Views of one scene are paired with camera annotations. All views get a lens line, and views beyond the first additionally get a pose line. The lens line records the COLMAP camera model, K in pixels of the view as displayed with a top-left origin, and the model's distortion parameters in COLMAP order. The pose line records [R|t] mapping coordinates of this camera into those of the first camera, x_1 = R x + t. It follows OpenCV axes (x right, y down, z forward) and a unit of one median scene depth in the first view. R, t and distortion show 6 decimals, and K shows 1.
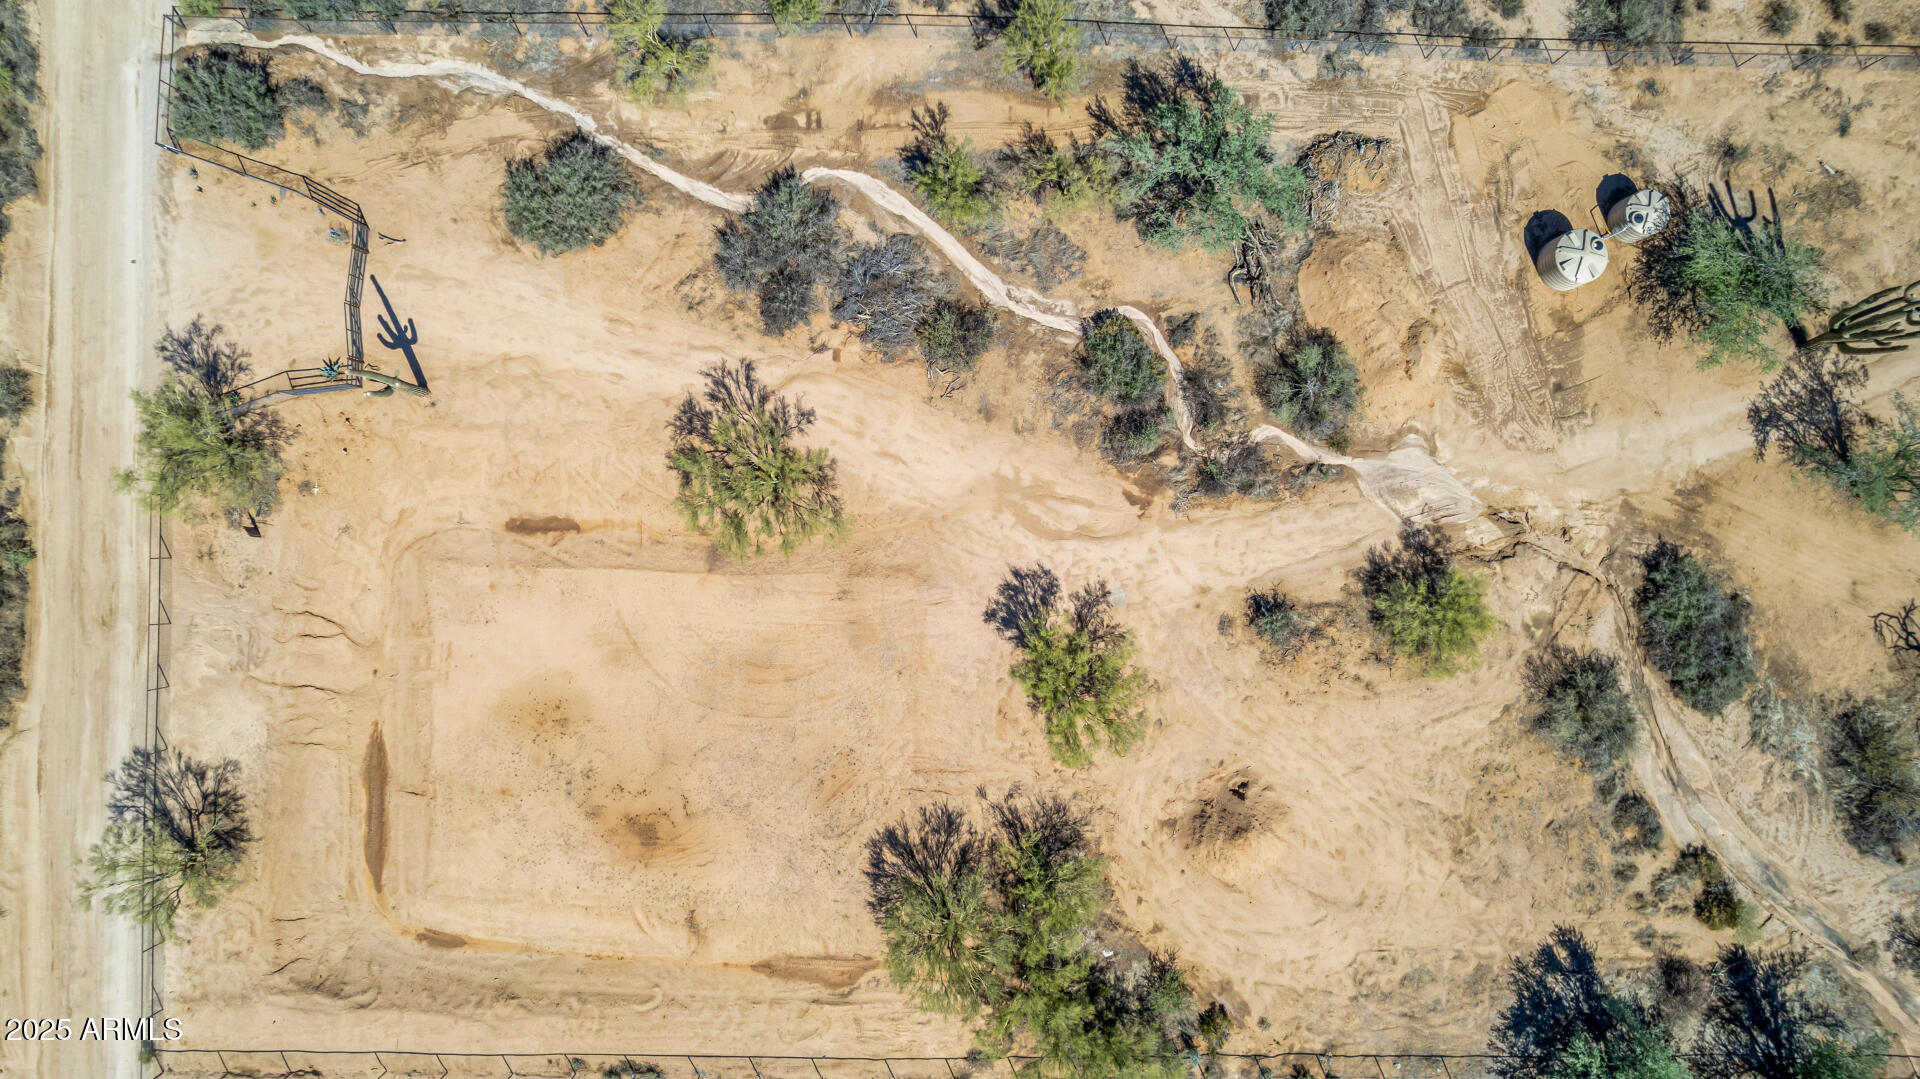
lens RADIAL K [[1298.9, 0, 968.5], [0, 1298.9, 542.0], [0, 0, 1]] dist [-0.086927, 0.082662]
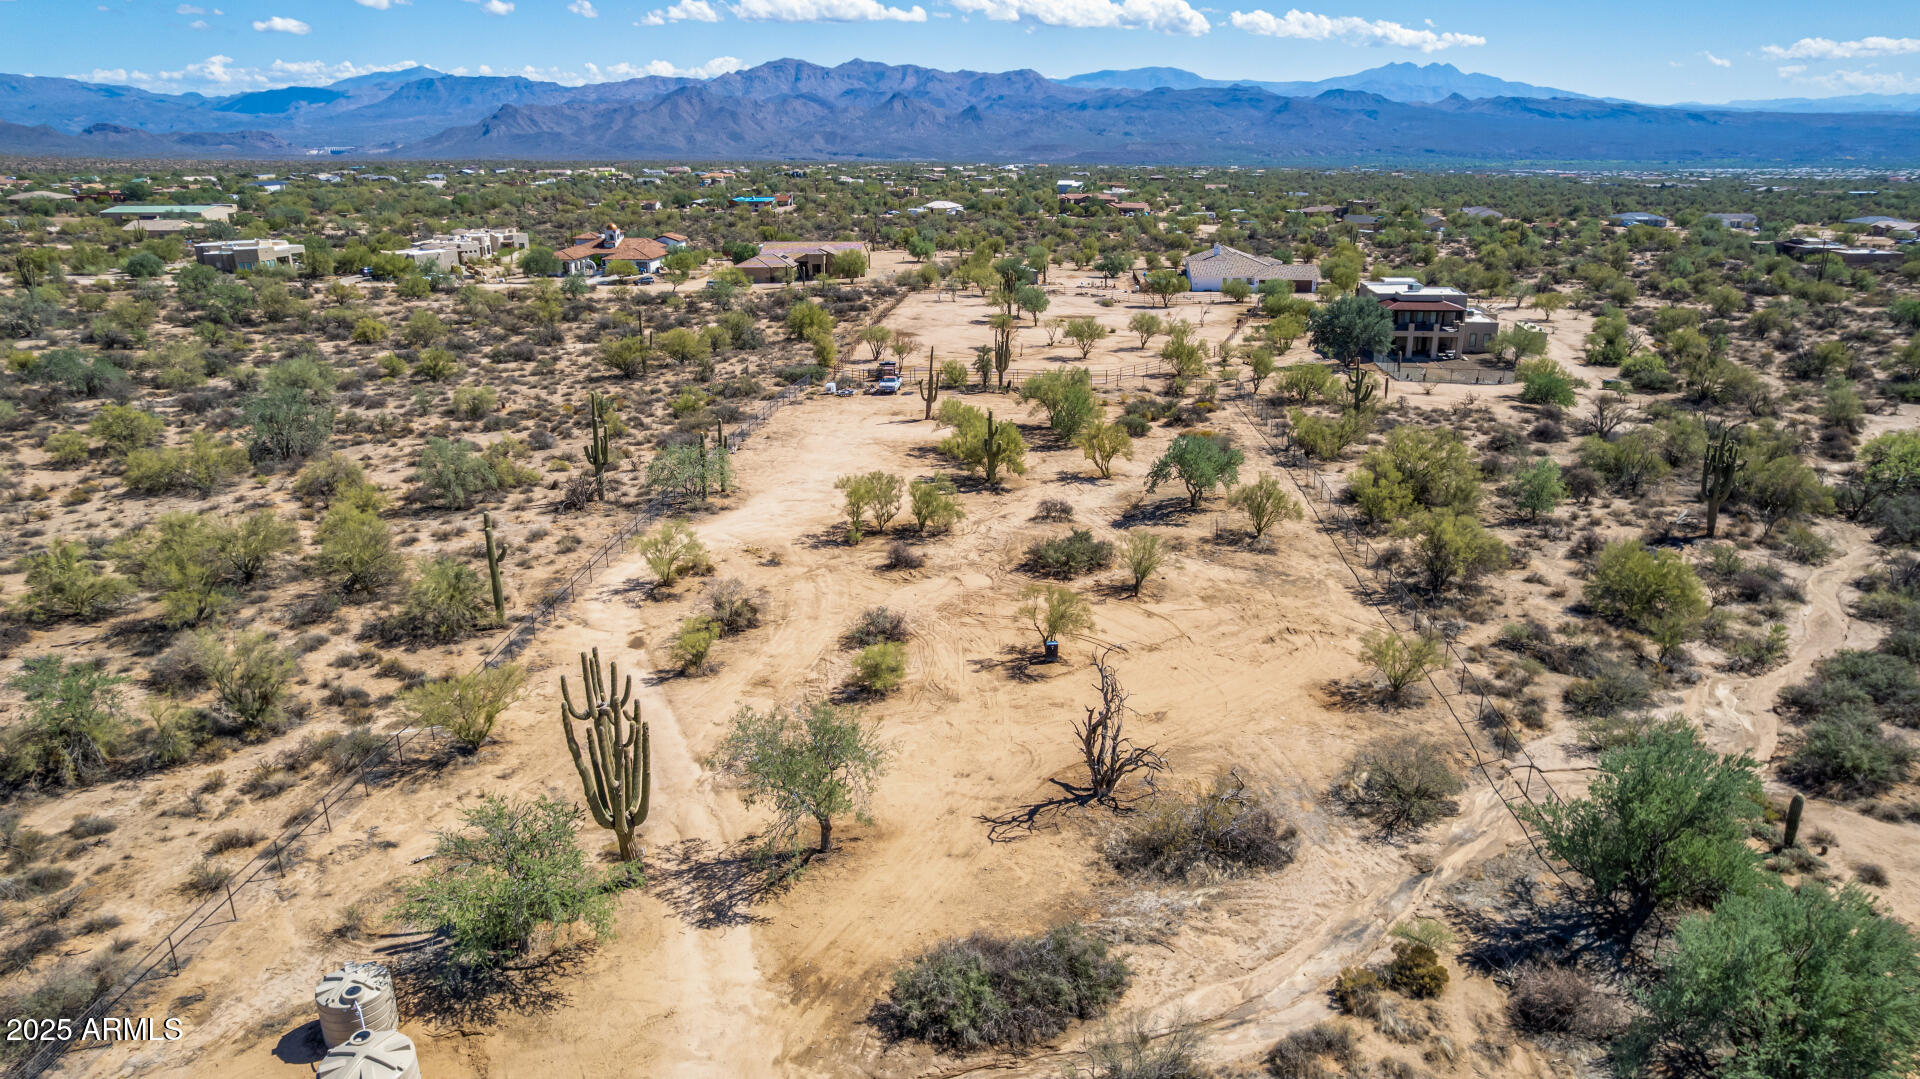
lens RADIAL K [[1246.5, 0, 968.2], [0, 1246.5, 545.5], [0, 0, 1]] dist [-0.085903, 0.081255]
pose [[0.050193, -0.326020, 0.944029, 0.032749], [0.998541, -0.002454, -0.053938, 0.087887], [0.019901, 0.945360, 0.325422, 0.577958]]
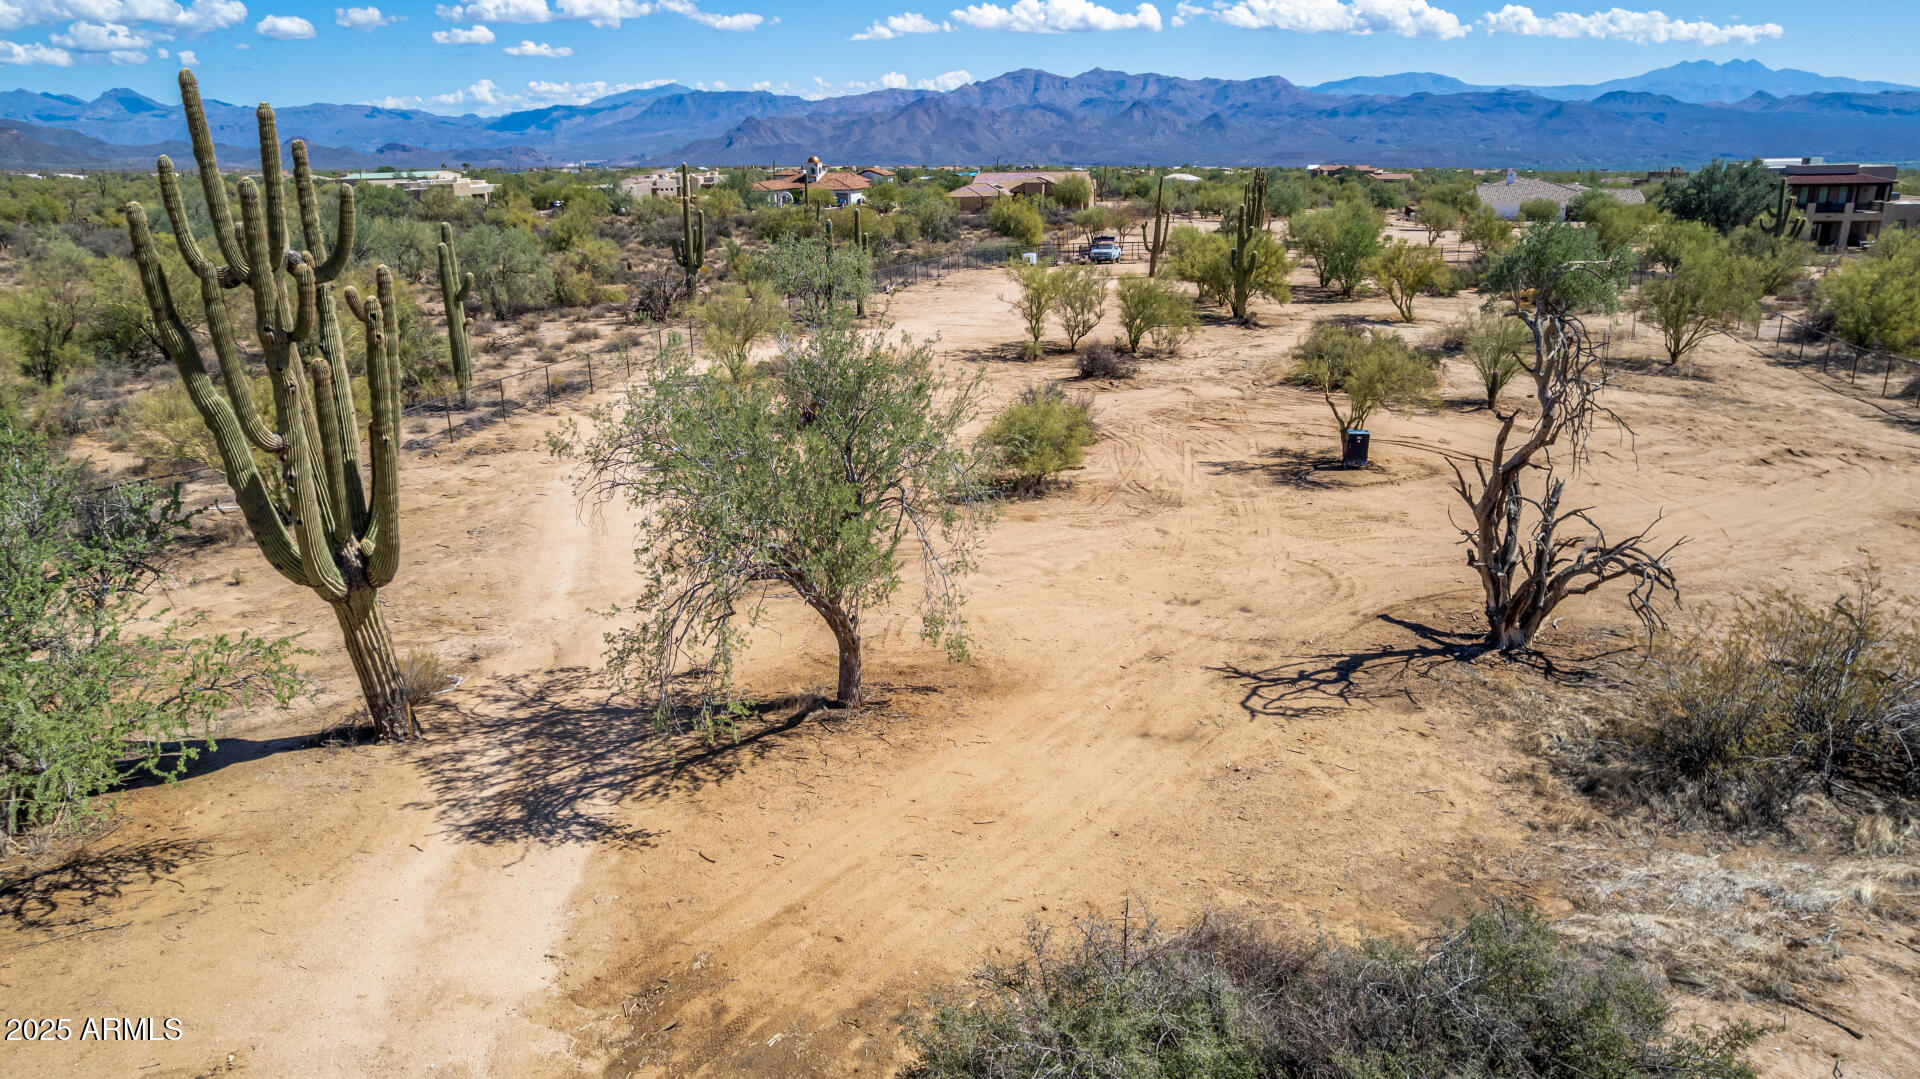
lens RADIAL K [[1281.9, 0, 965.1], [0, 1281.9, 537.6], [0, 0, 1]] dist [-0.087140, 0.083626]
pose [[0.230200, -0.299395, 0.925943, 0.411695], [0.972492, 0.035969, -0.230142, 0.061608], [0.035598, 0.953451, 0.299439, 0.871596]]
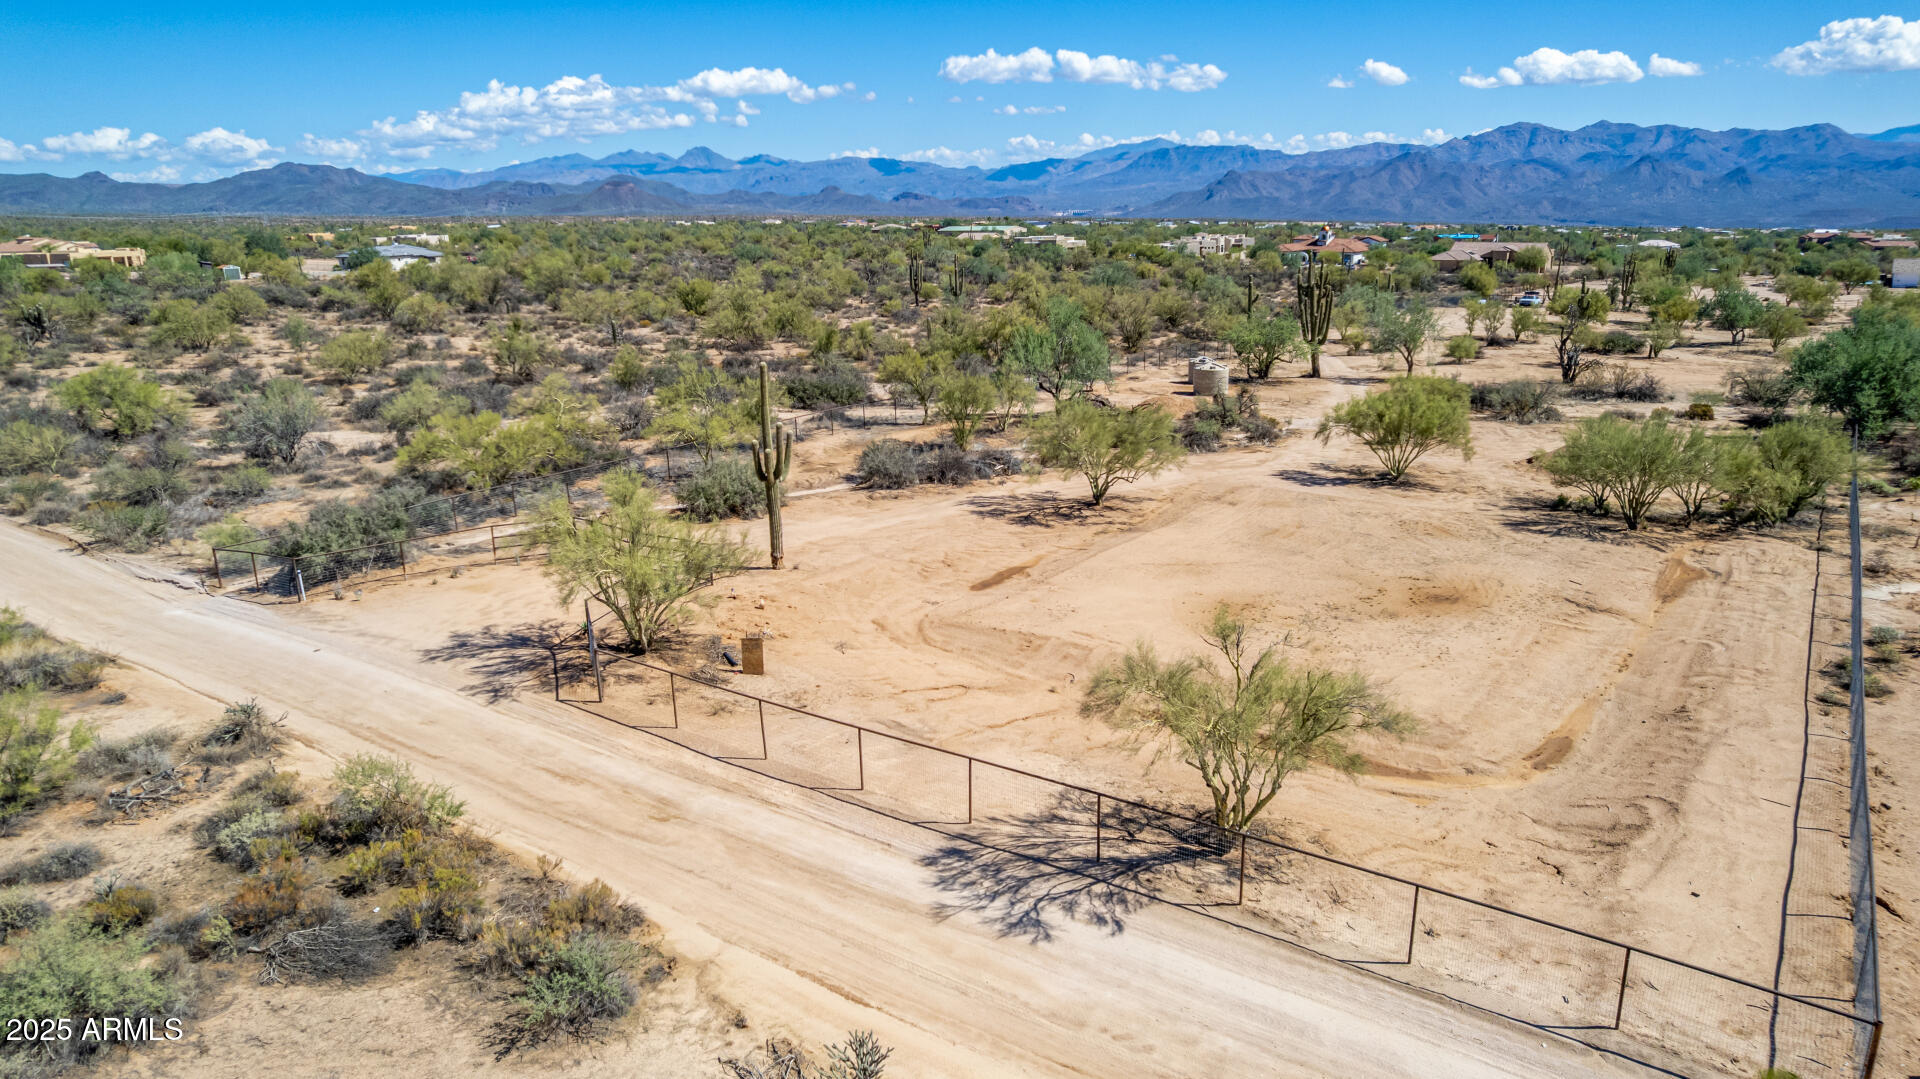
lens RADIAL K [[1246.5, 0, 968.2], [0, 1246.5, 545.5], [0, 0, 1]] dist [-0.085903, 0.081255]
pose [[0.558465, -0.237114, 0.794917, -0.935471], [0.828805, 0.119506, -0.546626, 0.381022], [0.034615, 0.964103, 0.263262, 0.782355]]
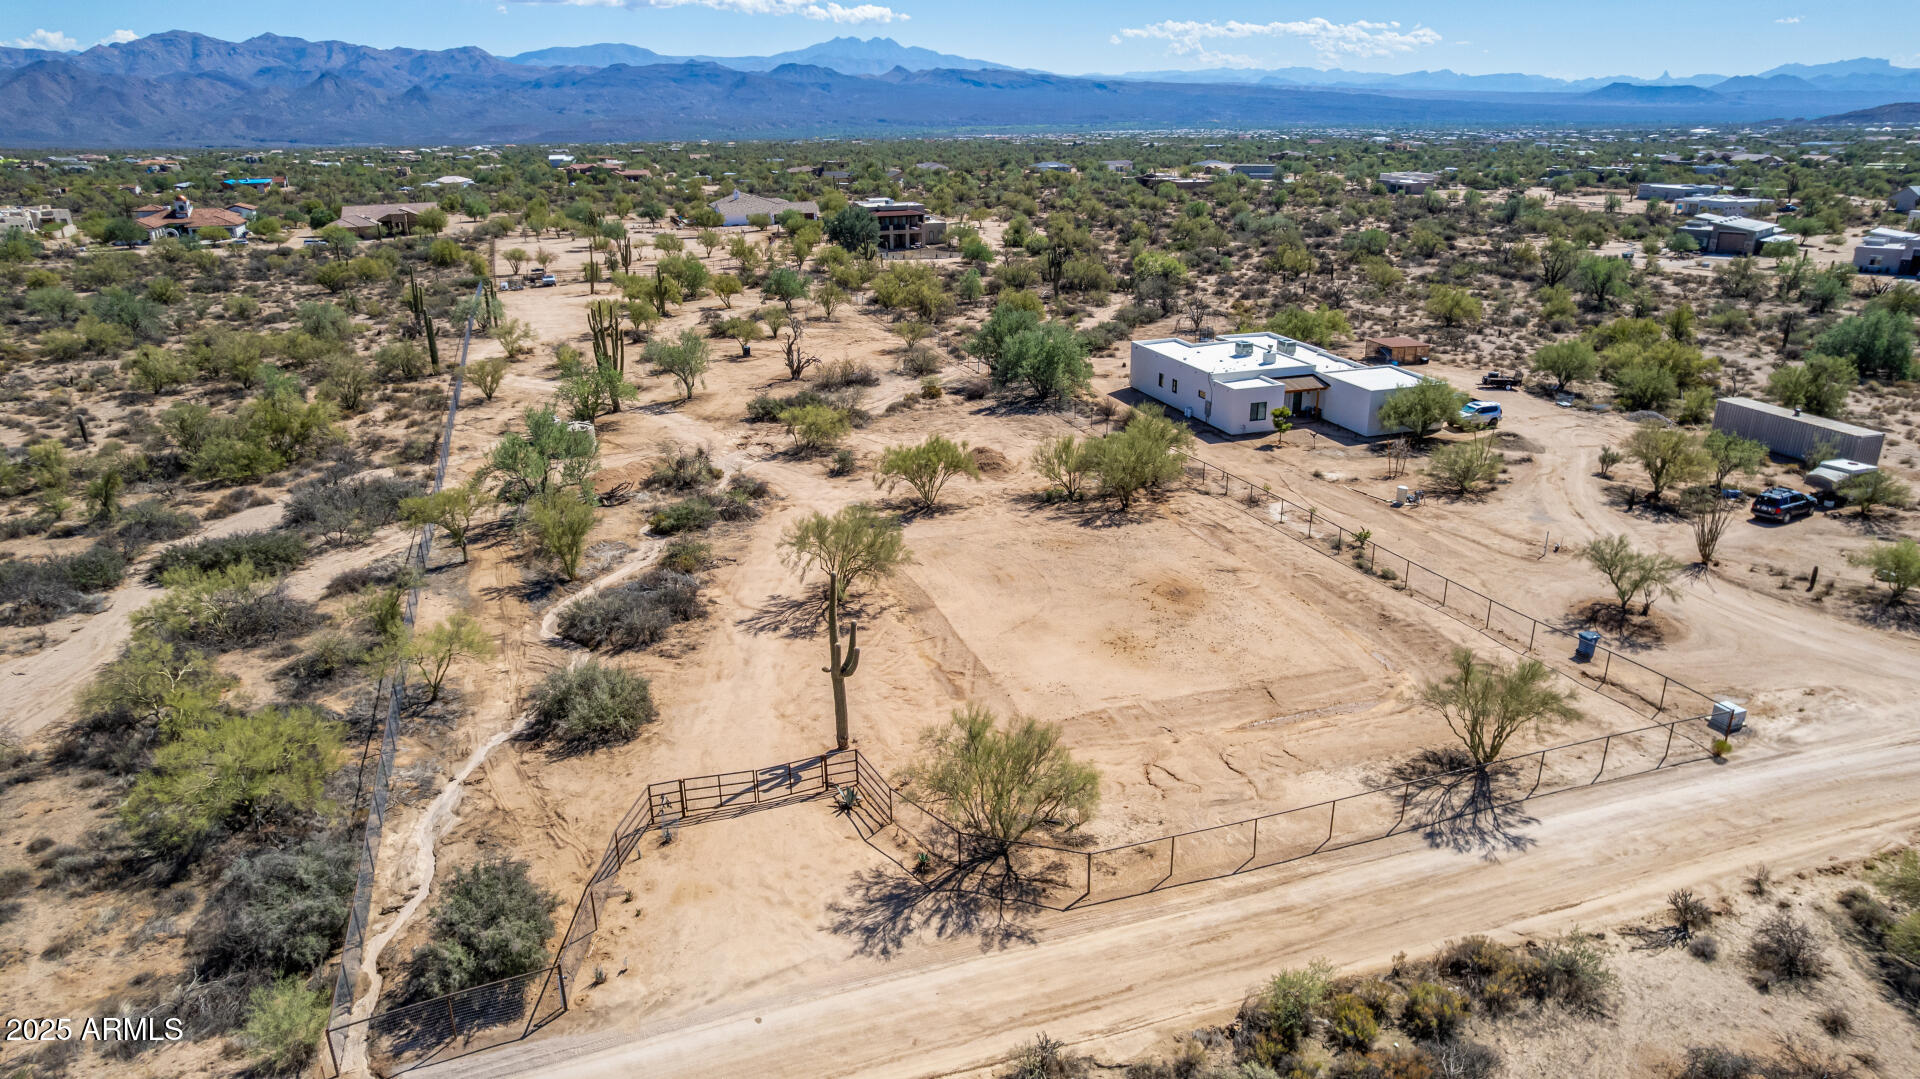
lens RADIAL K [[1224.1, 0, 963.1], [0, 1224.1, 539.0], [0, 0, 1]] dist [-0.077891, 0.073888]
pose [[-0.349434, -0.321731, 0.879992, -1.092346], [0.936674, -0.143204, 0.319585, -0.274345], [0.023198, 0.935939, 0.351397, 0.584476]]
